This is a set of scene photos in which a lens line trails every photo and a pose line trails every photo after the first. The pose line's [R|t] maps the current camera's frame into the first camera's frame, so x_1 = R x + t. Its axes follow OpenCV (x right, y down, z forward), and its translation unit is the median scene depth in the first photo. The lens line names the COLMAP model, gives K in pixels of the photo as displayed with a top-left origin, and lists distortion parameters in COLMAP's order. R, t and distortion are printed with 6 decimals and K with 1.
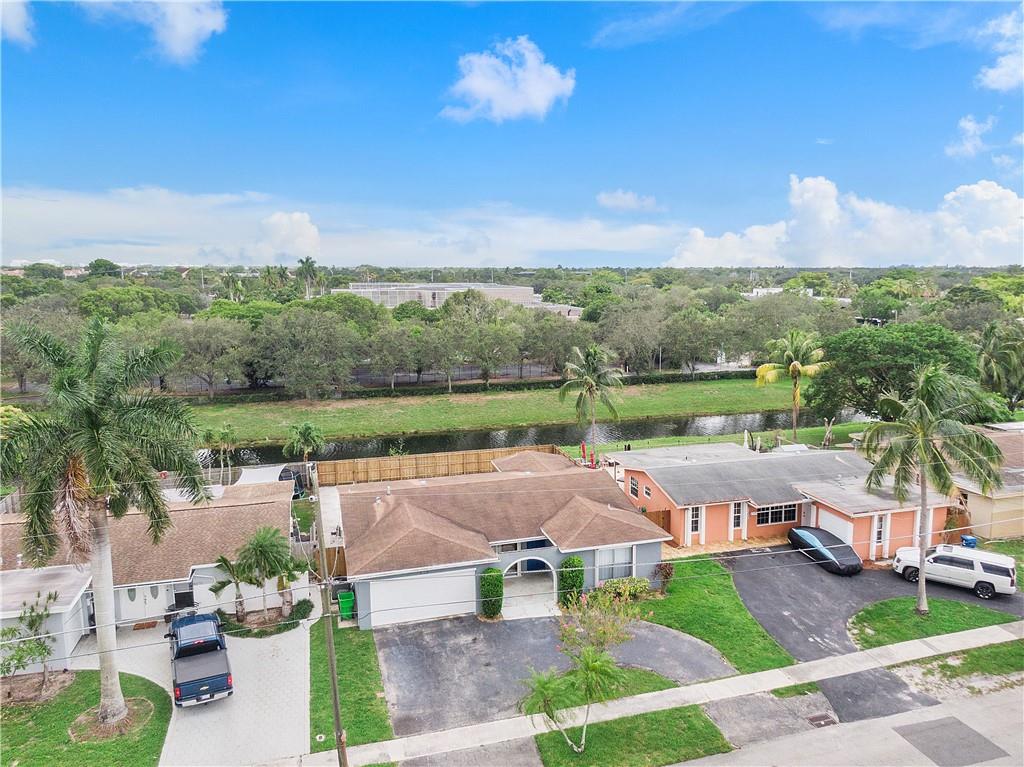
lens RADIAL K [[732.9, 0, 544.4], [0, 732.9, 384.5], [0, 0, 1]] dist [0.012392, -0.022961]
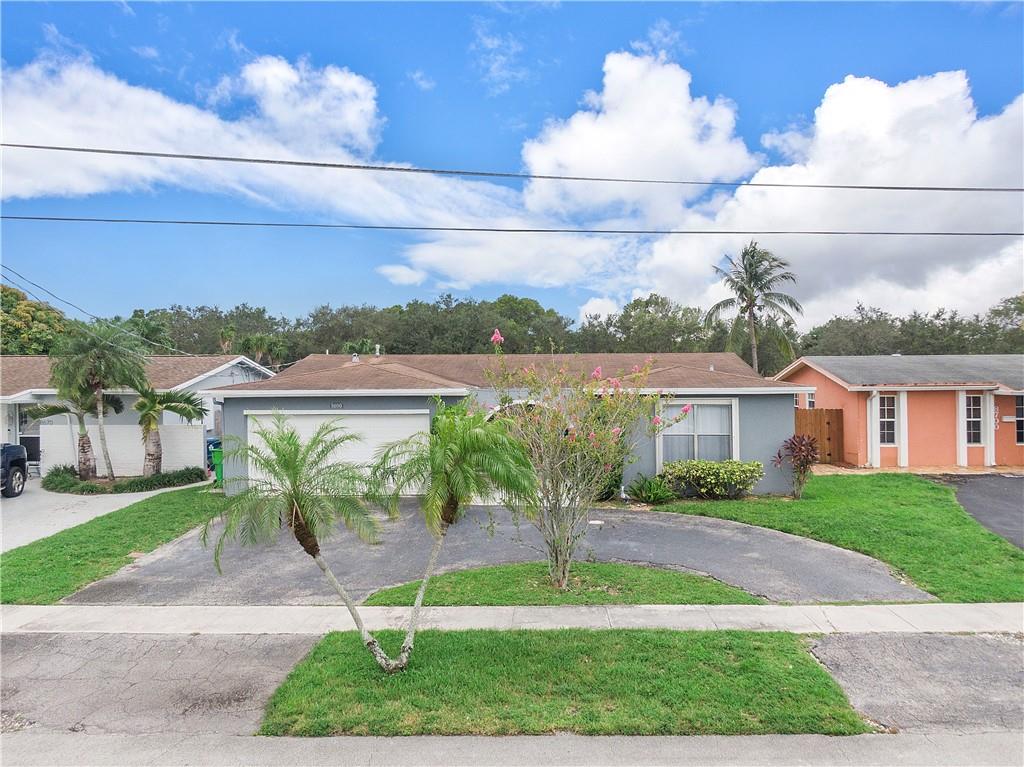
lens RADIAL K [[737.8, 0, 554.3], [0, 737.8, 379.4], [0, 0, 1]] dist [-0.009175, -0.001849]
pose [[0.952126, -0.005043, -0.305665, 0.170925], [-0.039039, 0.989672, -0.137932, 0.301761], [0.303204, 0.143261, 0.942095, 0.495753]]
